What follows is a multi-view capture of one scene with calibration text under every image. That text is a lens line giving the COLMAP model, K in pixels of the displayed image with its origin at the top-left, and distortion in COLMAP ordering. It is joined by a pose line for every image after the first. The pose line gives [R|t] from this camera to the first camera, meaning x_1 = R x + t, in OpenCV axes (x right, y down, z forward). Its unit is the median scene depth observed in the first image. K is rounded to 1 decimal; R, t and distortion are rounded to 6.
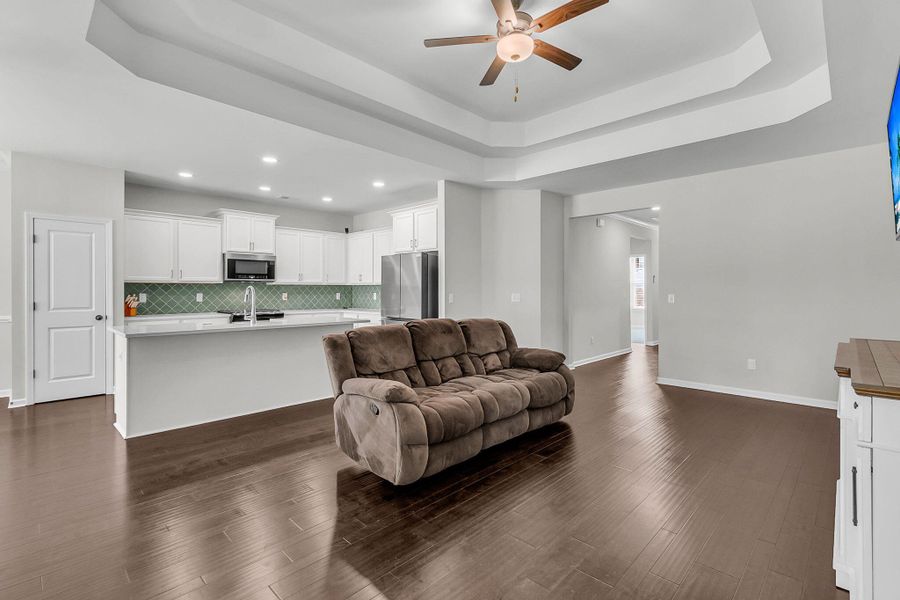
lens RADIAL K [[425.3, 0, 456.9], [0, 425.3, 294.5], [0, 0, 1]] dist [0.000853, 0.002424]
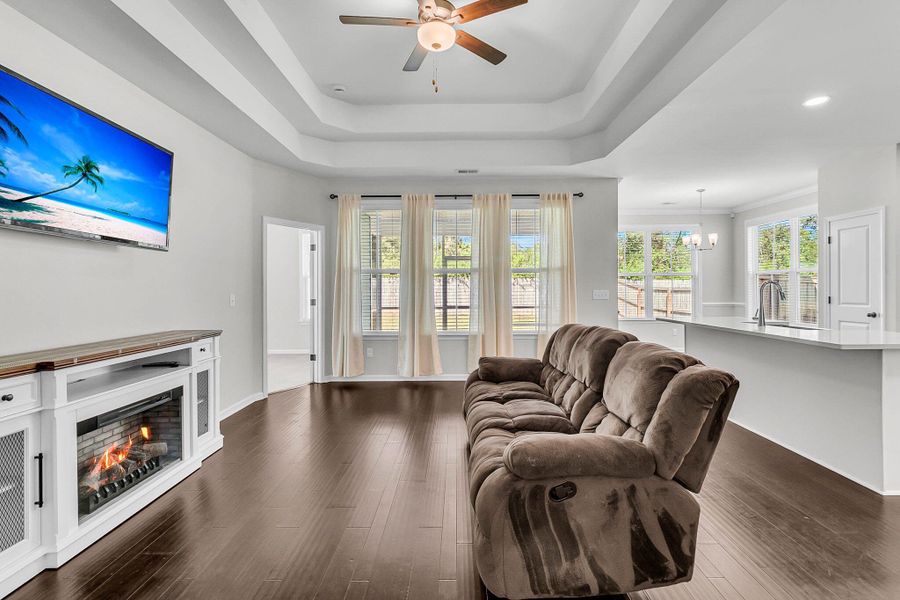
lens RADIAL K [[425.3, 0, 449.4], [0, 425.3, 294.6], [0, 0, 1]] dist [0.000853, 0.002424]
pose [[-0.735306, 0.014468, -0.677580, 0.369338], [0.000873, 0.999792, 0.020401, -0.007789], [0.677734, 0.014409, -0.735166, 0.823617]]
